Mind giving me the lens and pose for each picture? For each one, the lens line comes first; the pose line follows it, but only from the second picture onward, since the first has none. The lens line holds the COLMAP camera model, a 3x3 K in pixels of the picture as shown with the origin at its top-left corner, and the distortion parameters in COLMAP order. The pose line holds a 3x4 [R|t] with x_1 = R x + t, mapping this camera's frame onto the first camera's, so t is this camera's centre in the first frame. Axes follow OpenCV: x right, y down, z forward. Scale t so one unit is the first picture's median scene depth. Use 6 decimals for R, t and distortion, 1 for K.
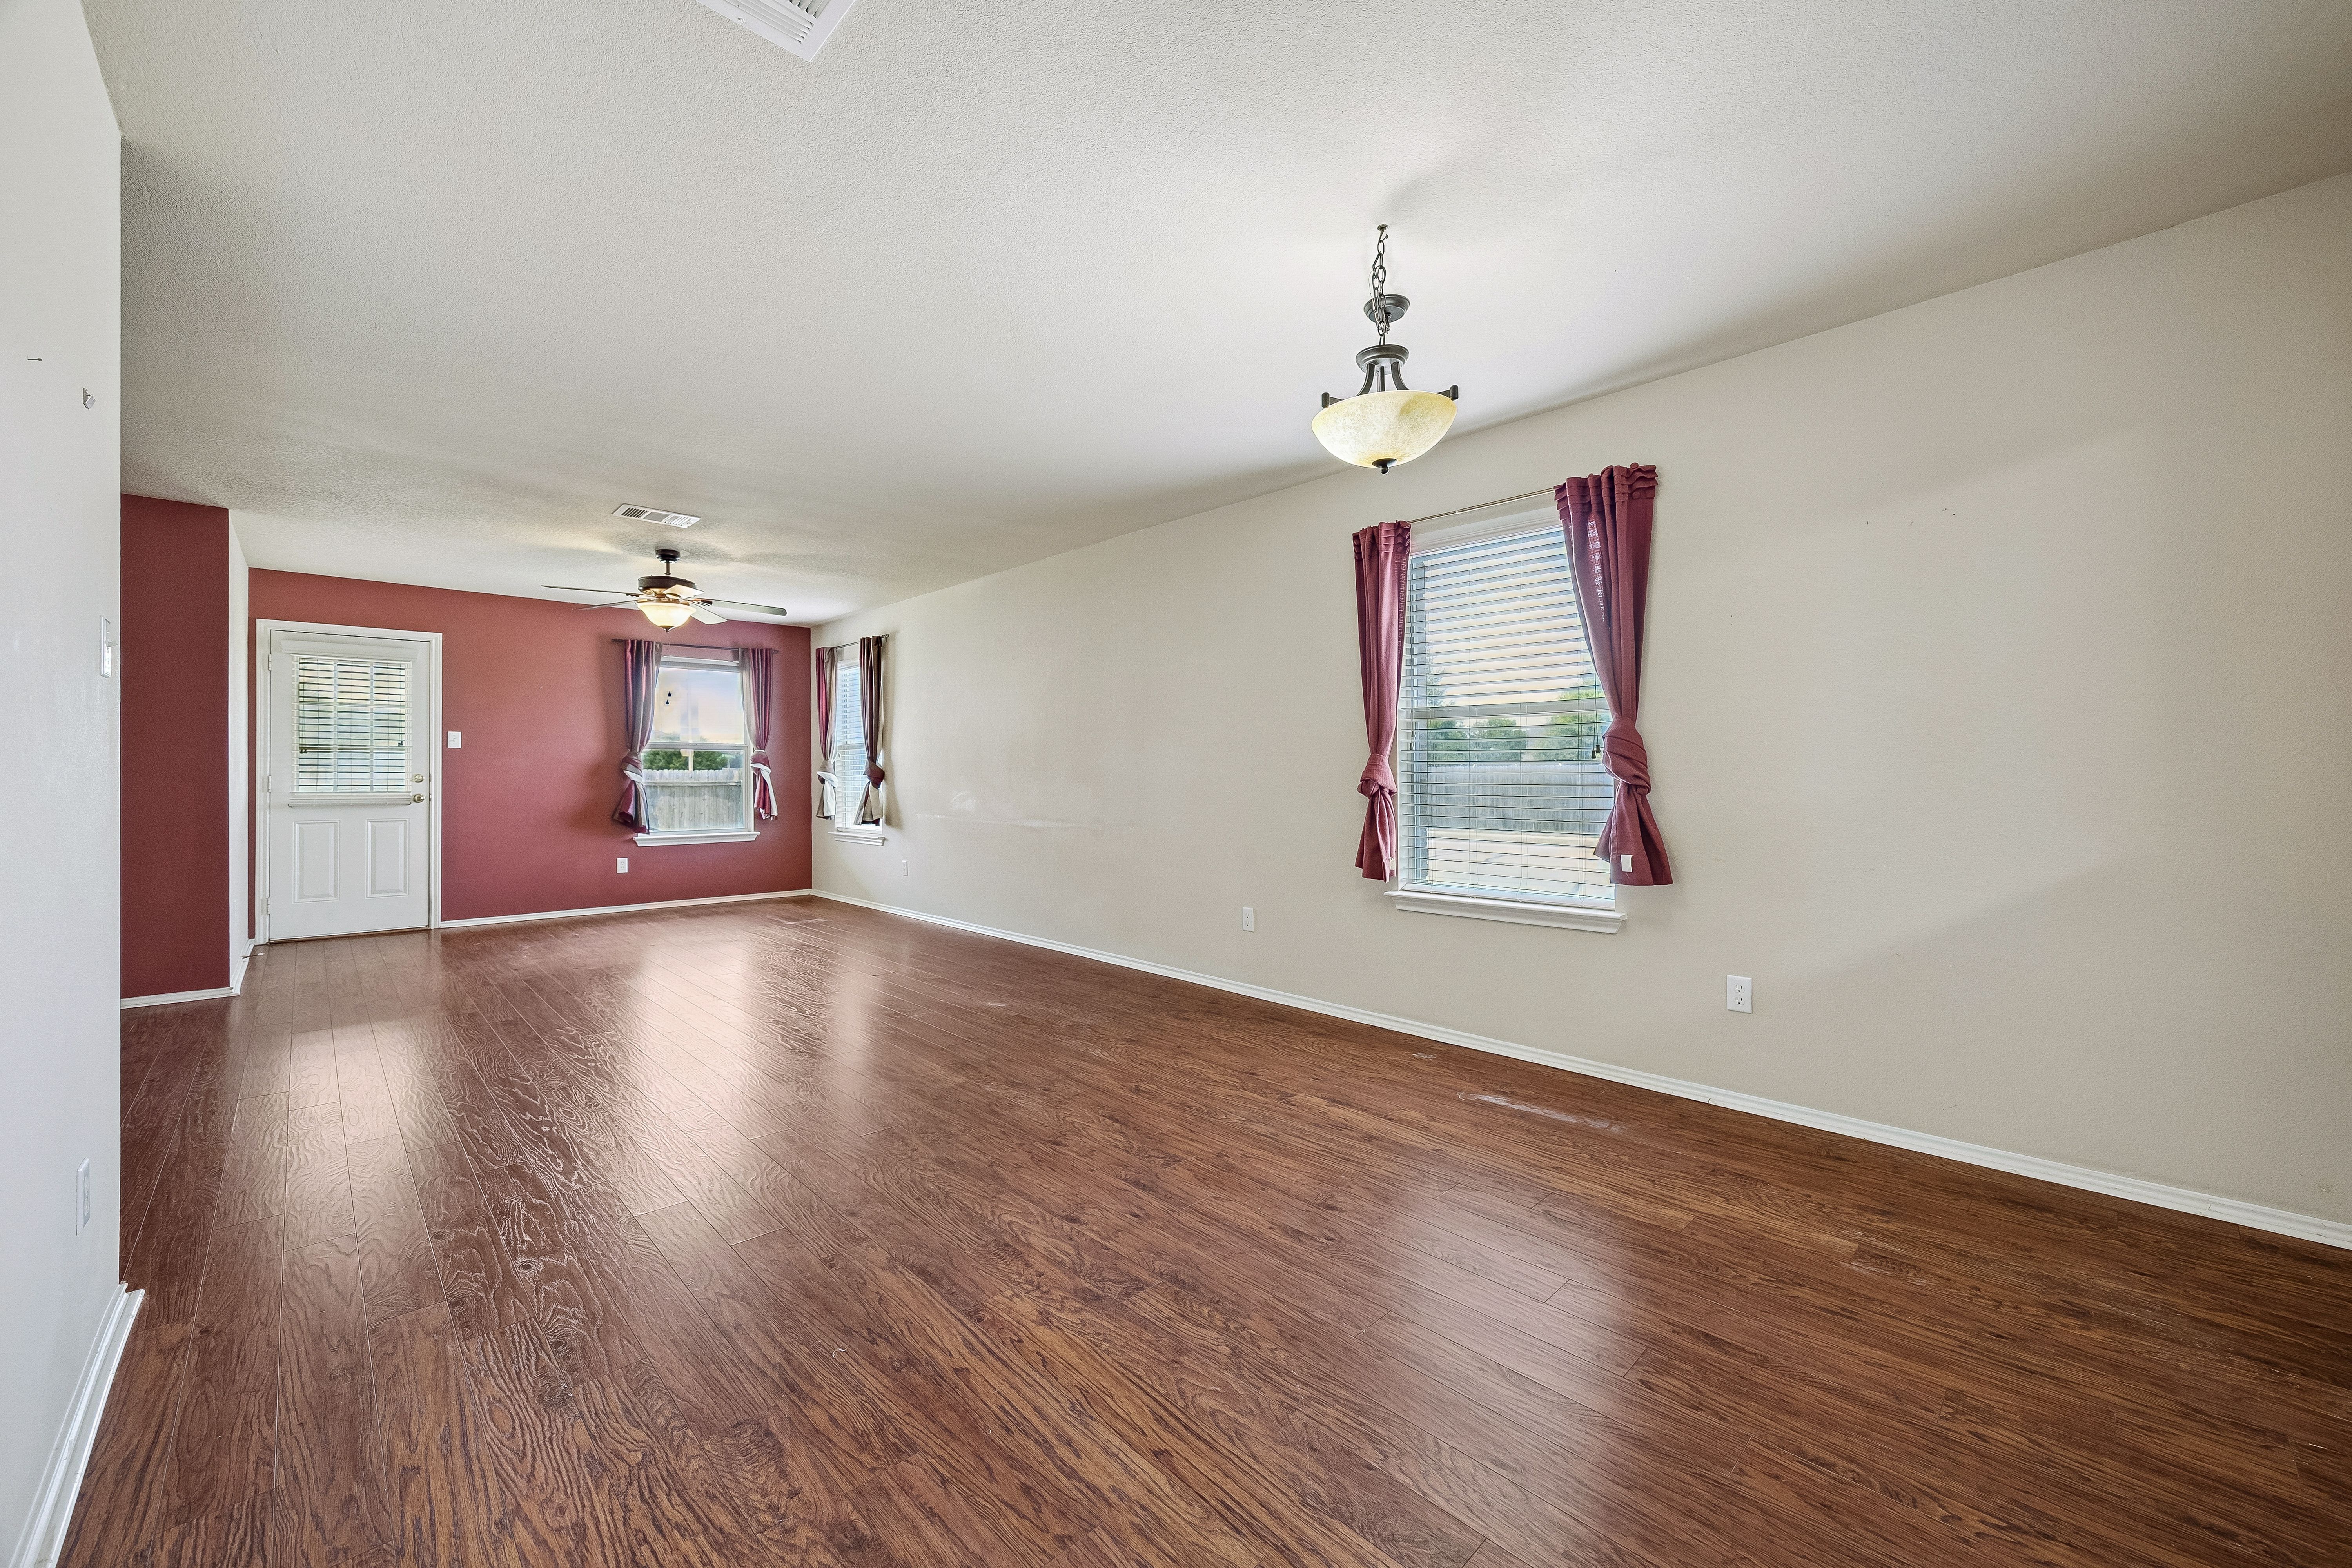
lens RADIAL K [[900.3, 0, 1190.1], [0, 900.3, 782.9], [0, 0, 1]] dist [-0.000106, -0.000077]
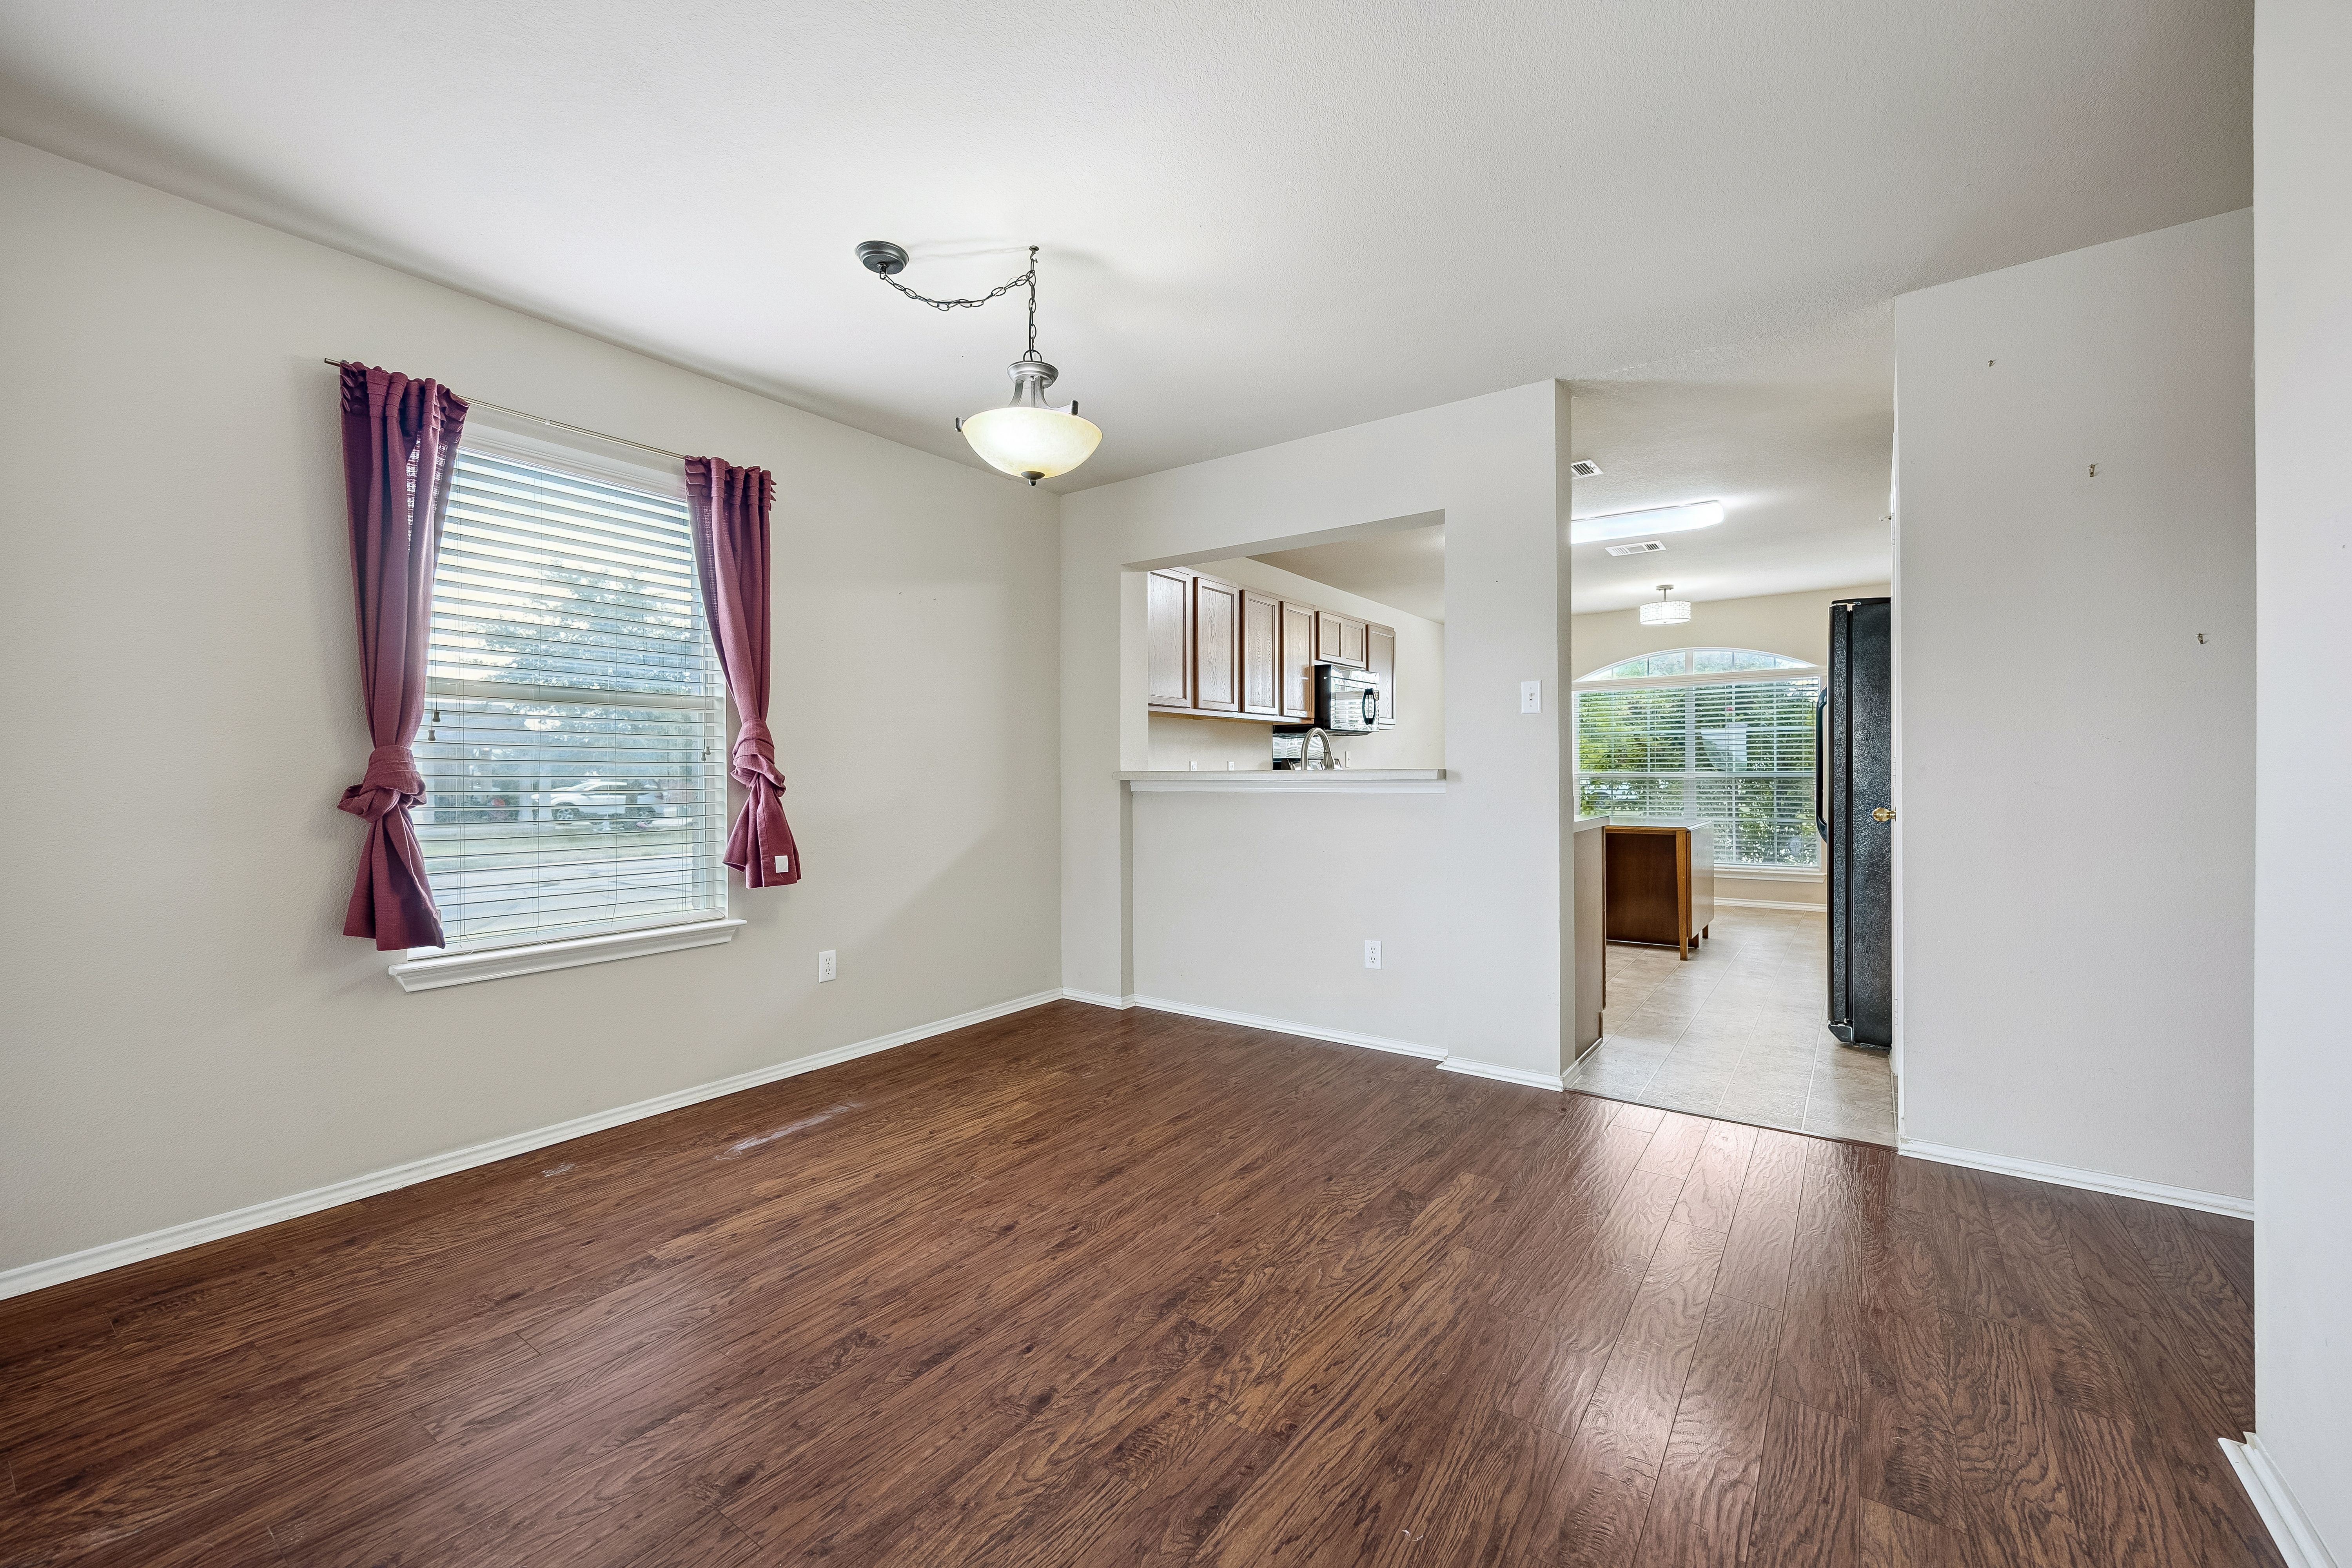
lens RADIAL K [[900.3, 0, 1176.8], [0, 900.3, 794.8], [0, 0, 1]] dist [-0.000106, -0.000077]
pose [[-0.138602, -0.017782, 0.990189, -0.734953], [0.016439, 0.999660, 0.020253, -0.004909], [-0.990212, 0.019085, -0.138262, 0.860709]]
